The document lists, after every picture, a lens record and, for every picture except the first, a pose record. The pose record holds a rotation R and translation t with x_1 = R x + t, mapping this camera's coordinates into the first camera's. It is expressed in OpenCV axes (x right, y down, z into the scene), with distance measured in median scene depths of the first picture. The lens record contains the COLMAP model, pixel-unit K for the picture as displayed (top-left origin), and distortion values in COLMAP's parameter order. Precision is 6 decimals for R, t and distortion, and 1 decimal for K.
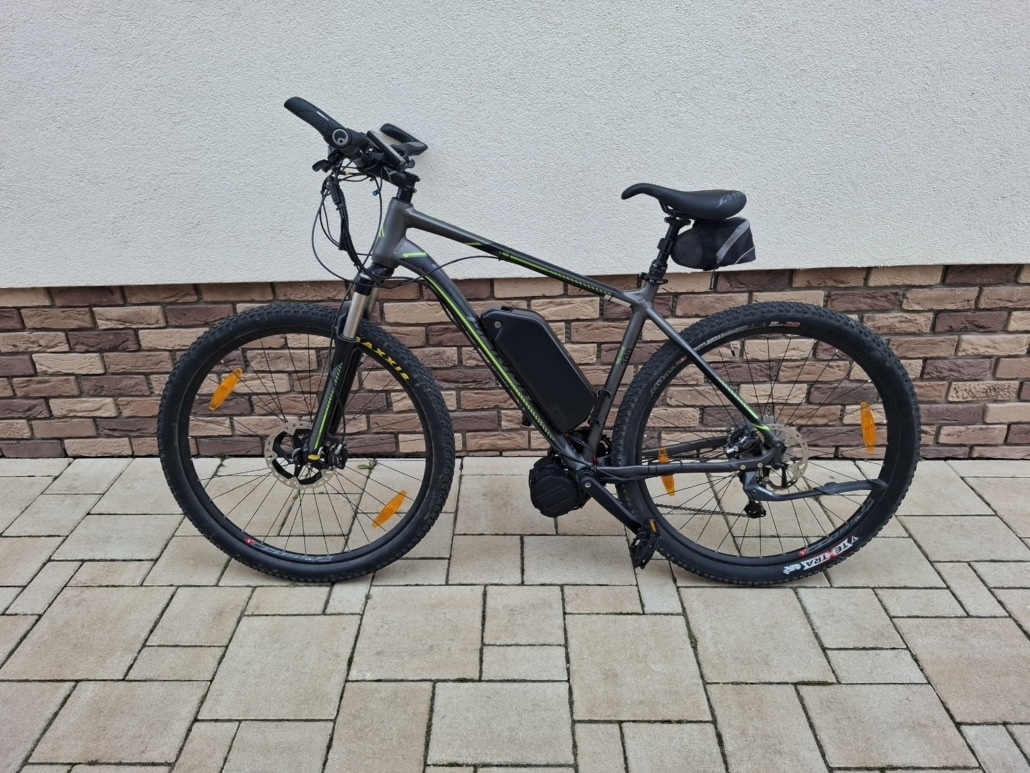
lens RADIAL K [[723.0, 0, 512.2], [0, 723.0, 365.7], [0, 0, 1]] dist [0.093706, -0.165002]
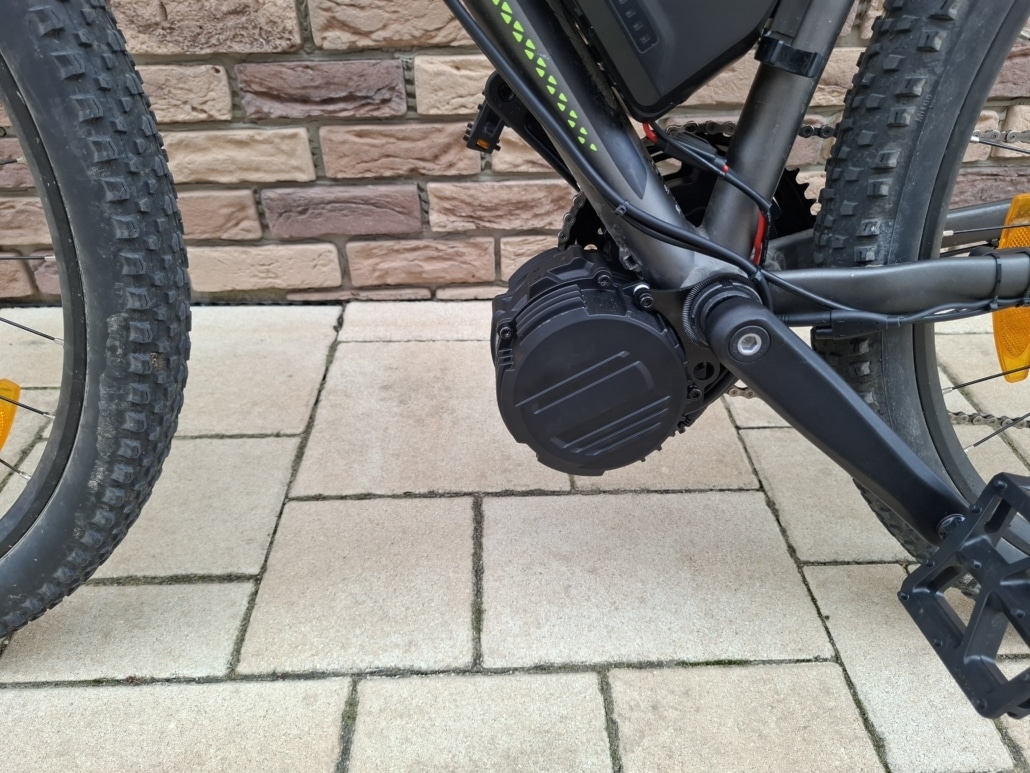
lens RADIAL K [[726.3, 0, 507.3], [0, 726.3, 381.2], [0, 0, 1]] dist [0.069073, -0.087589]
pose [[0.999491, -0.017366, 0.026752, 0.018401], [0.012465, 0.984747, 0.173543, 0.108397], [-0.029358, -0.173121, 0.984463, 0.618998]]
